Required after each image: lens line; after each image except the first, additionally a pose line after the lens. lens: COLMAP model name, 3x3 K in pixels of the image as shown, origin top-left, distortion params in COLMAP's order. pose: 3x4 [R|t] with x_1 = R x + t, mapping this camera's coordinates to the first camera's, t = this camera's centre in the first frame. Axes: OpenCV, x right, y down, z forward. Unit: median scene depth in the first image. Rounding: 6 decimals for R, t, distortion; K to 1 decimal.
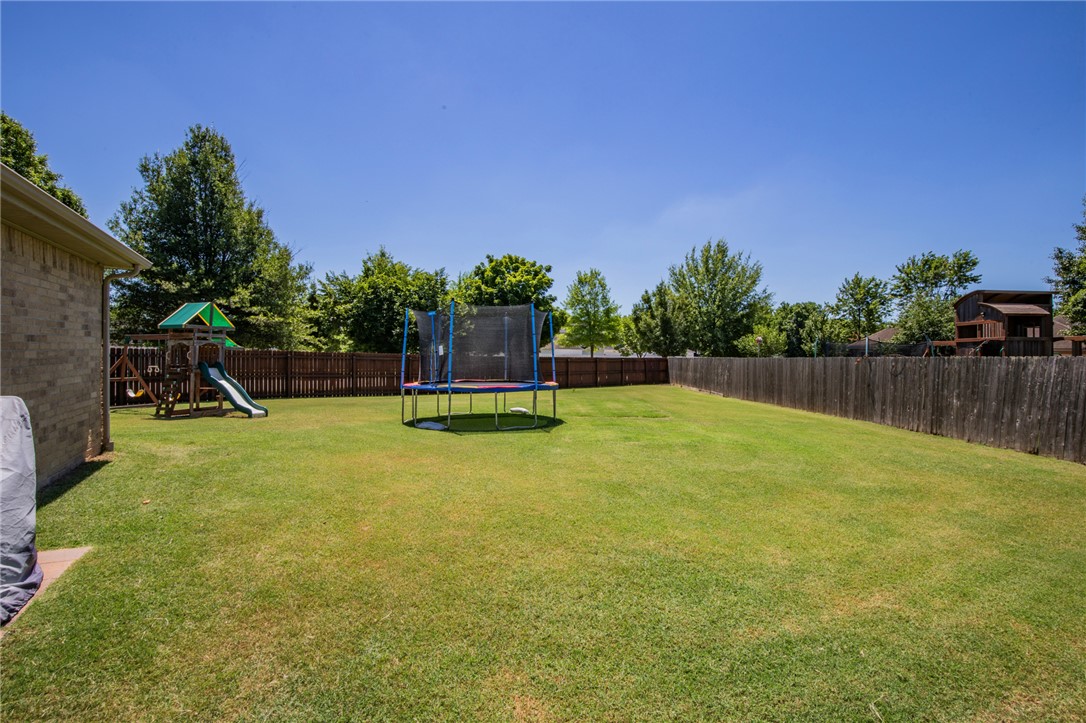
lens RADIAL K [[502.5, 0, 552.3], [0, 502.5, 358.4], [0, 0, 1]] dist [-0.033728, 0.006305]
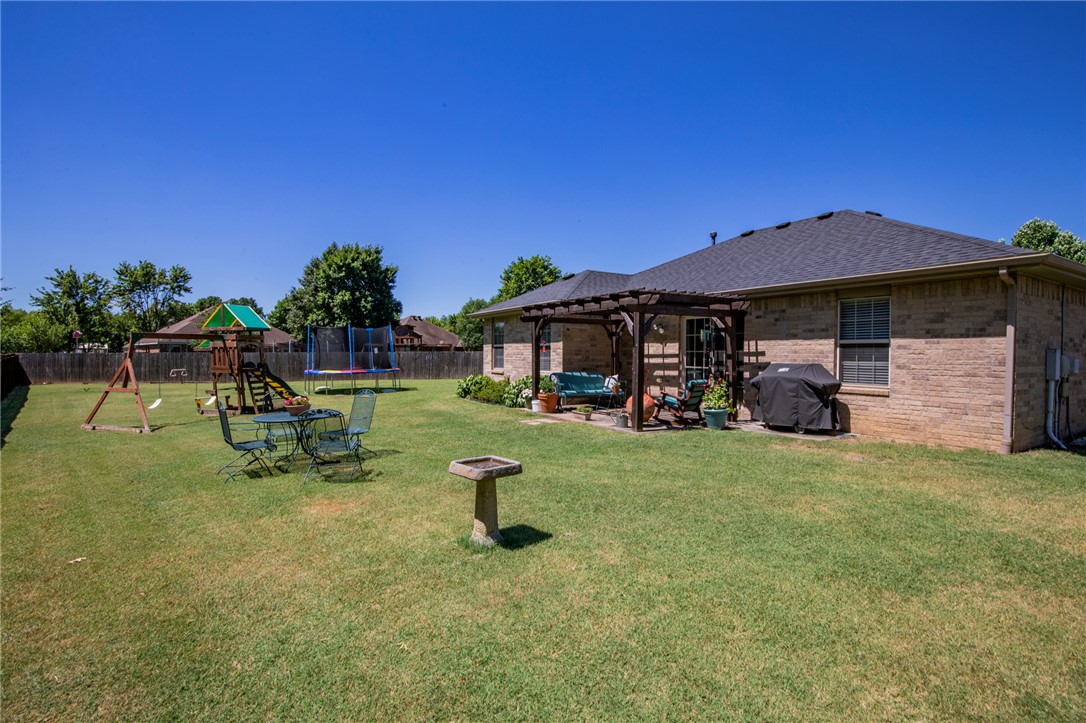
lens RADIAL K [[502.5, 0, 552.3], [0, 502.5, 358.4], [0, 0, 1]] dist [-0.033728, 0.006305]
pose [[-0.065006, -0.024880, 0.997575, -0.509445], [0.005752, 0.999663, 0.025307, -0.007805], [-0.997868, 0.007383, -0.064841, 0.127657]]
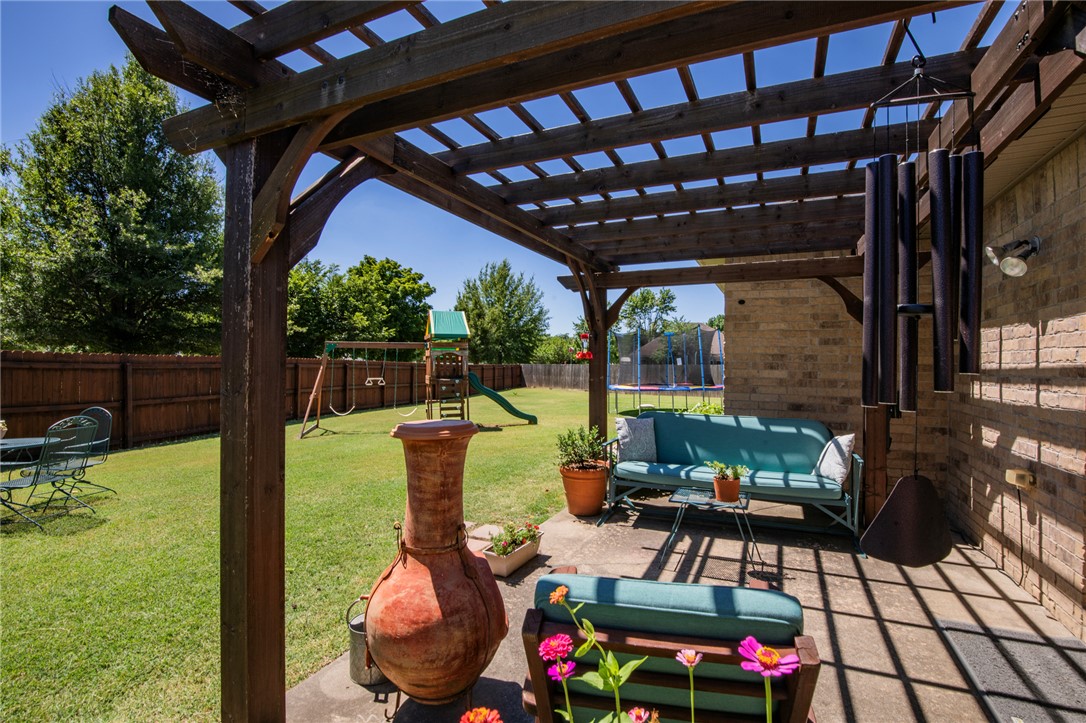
lens RADIAL K [[502.5, 0, 552.3], [0, 502.5, 358.4], [0, 0, 1]] dist [-0.033728, 0.006305]
pose [[0.791575, 0.000450, 0.611071, -0.334818], [0.006030, 0.999945, -0.008548, -0.004090], [-0.611042, 0.010451, 0.791529, 0.042872]]
